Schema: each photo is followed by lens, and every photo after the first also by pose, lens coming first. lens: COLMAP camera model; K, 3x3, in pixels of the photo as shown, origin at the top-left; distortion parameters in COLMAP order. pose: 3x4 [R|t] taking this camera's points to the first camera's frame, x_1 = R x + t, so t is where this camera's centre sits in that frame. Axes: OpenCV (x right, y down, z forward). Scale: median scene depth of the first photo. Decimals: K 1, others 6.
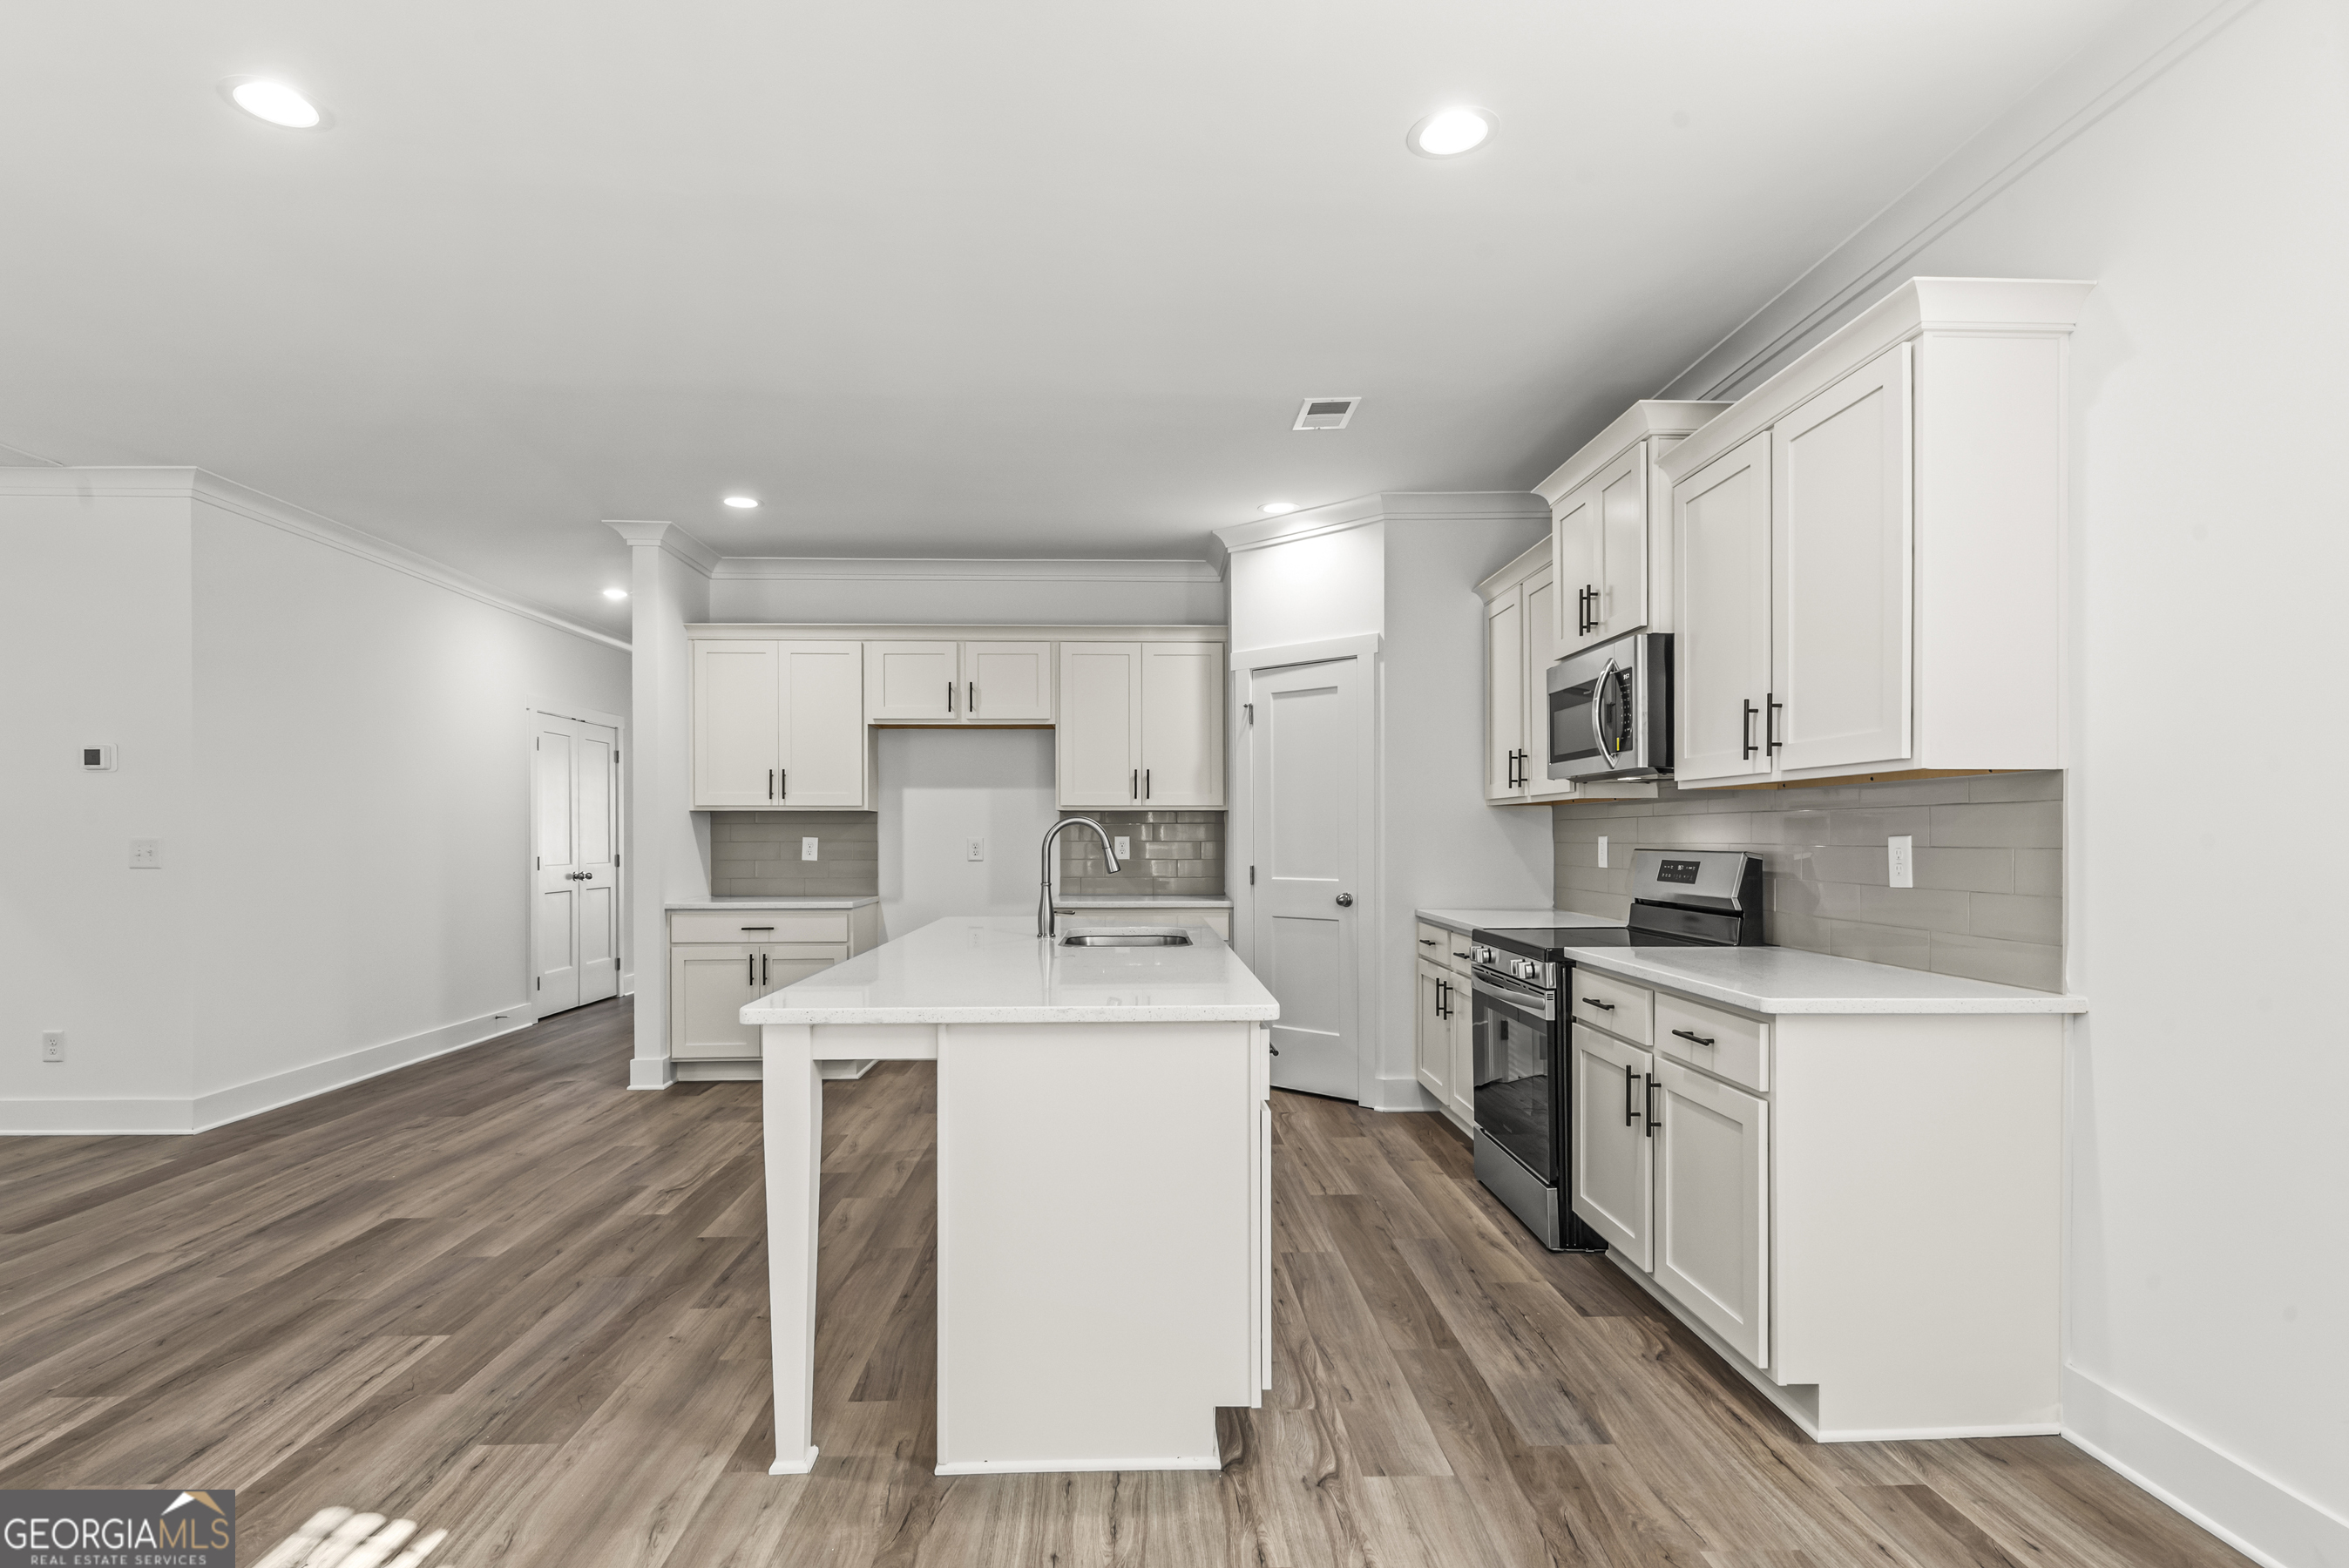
lens RADIAL K [[1183.7, 0, 1184.8], [0, 1183.7, 842.1], [0, 0, 1]] dist [0.008483, -0.001760]
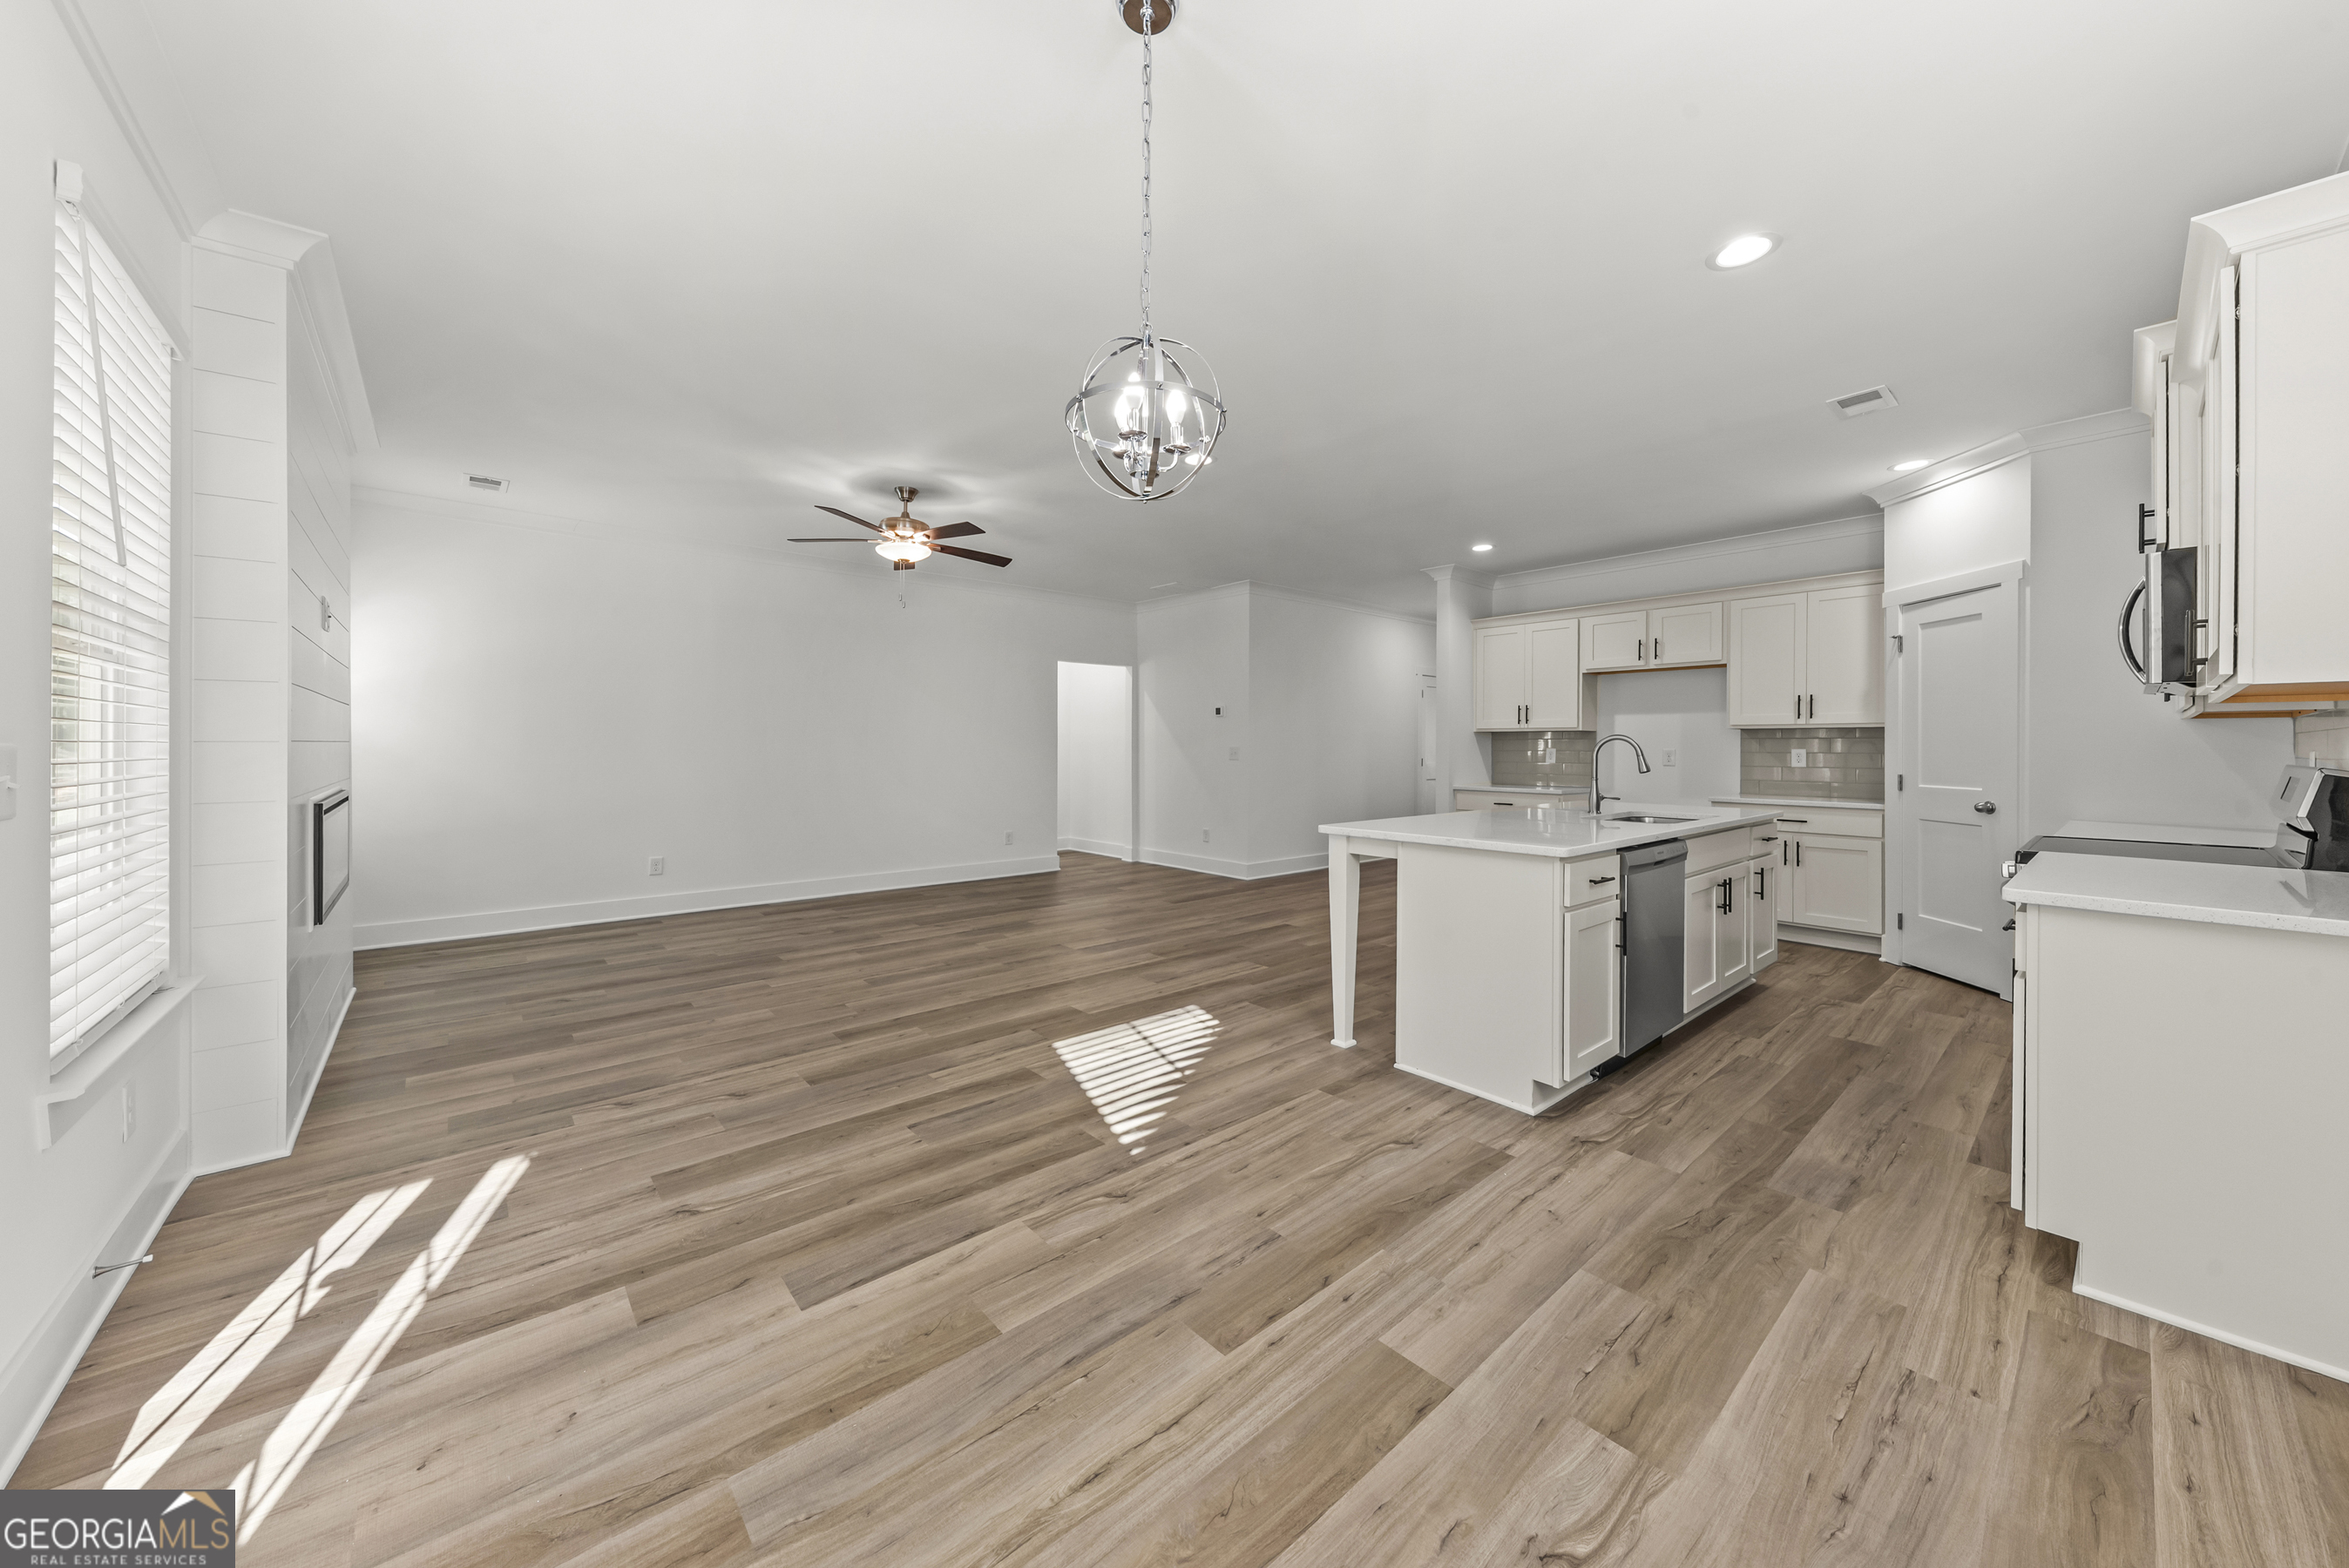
lens RADIAL K [[838.8, 0, 1184.1], [0, 838.8, 753.6], [0, 0, 1]] dist [0.012194, -0.004069]
pose [[0.628550, 0.010083, -0.777704, 0.260493], [-0.007820, 0.999947, 0.006645, -0.000577], [0.777730, 0.001905, 0.628596, -0.064814]]
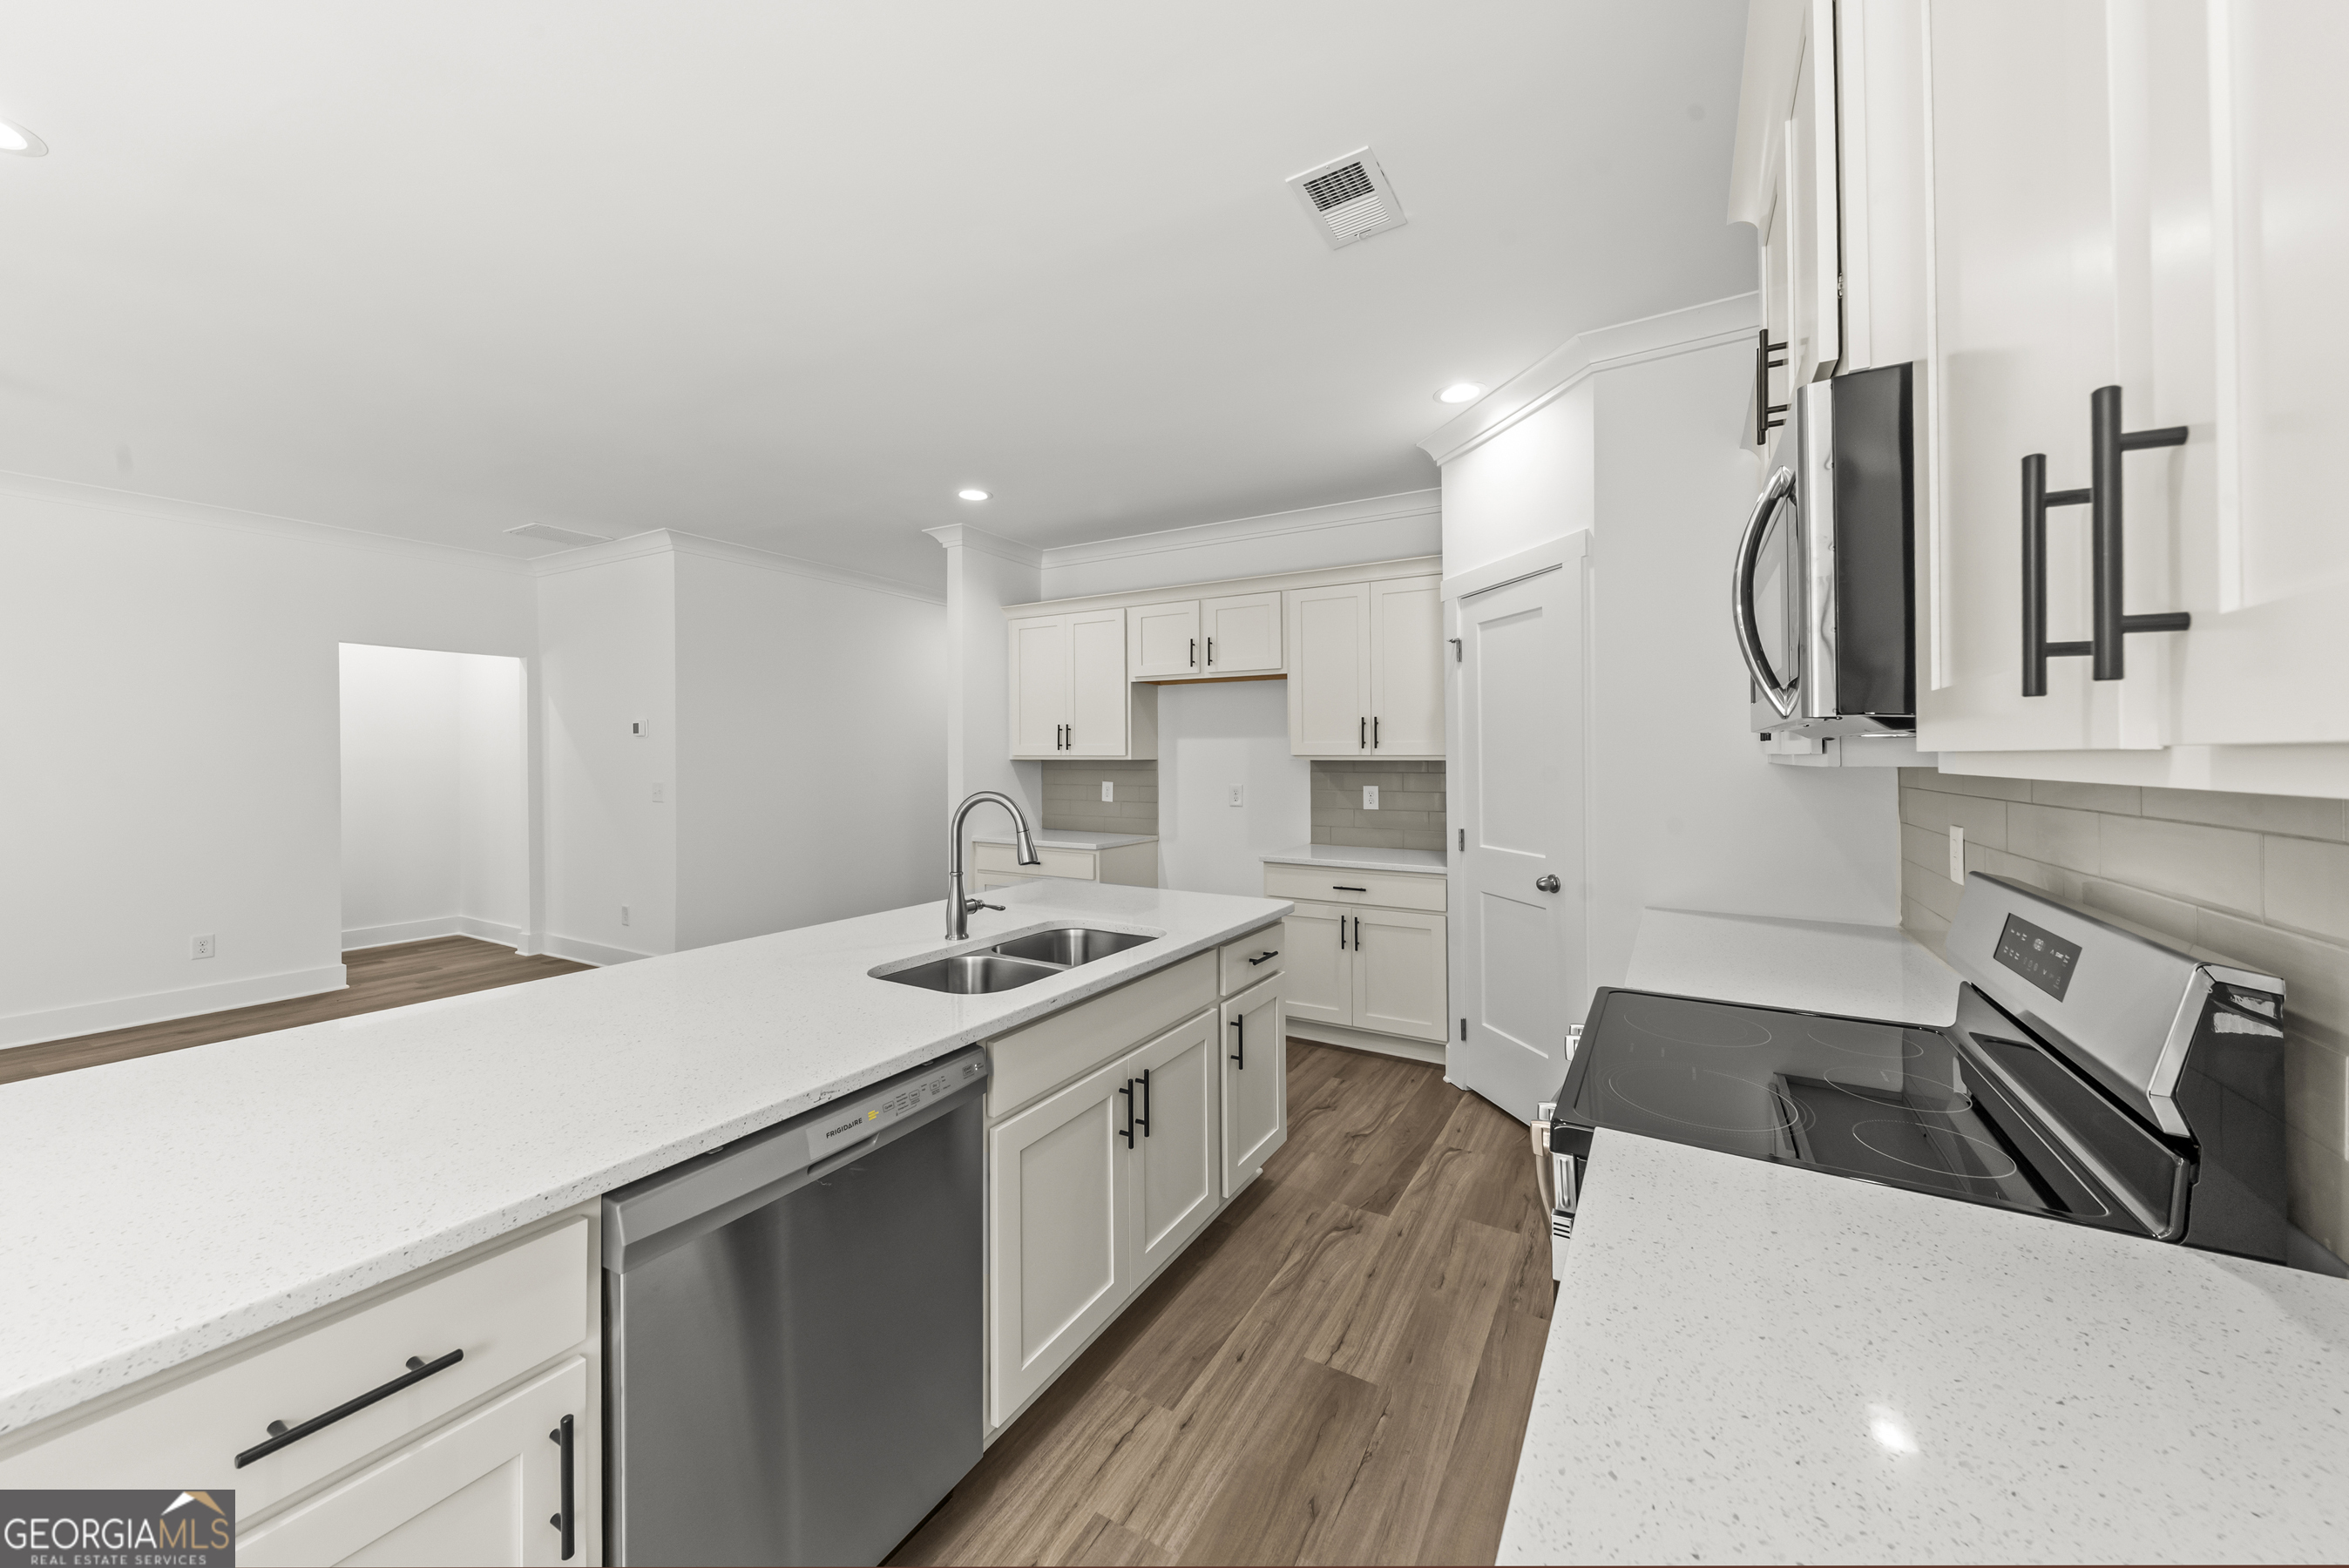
lens RADIAL K [[838.8, 0, 1198.5], [0, 838.8, 754.0], [0, 0, 1]] dist [0.012194, -0.004069]
pose [[0.845792, -0.000367, -0.533512, 0.219462], [-0.003784, 0.999970, -0.006686, -0.029135], [0.533499, 0.007674, 0.845766, 0.394322]]
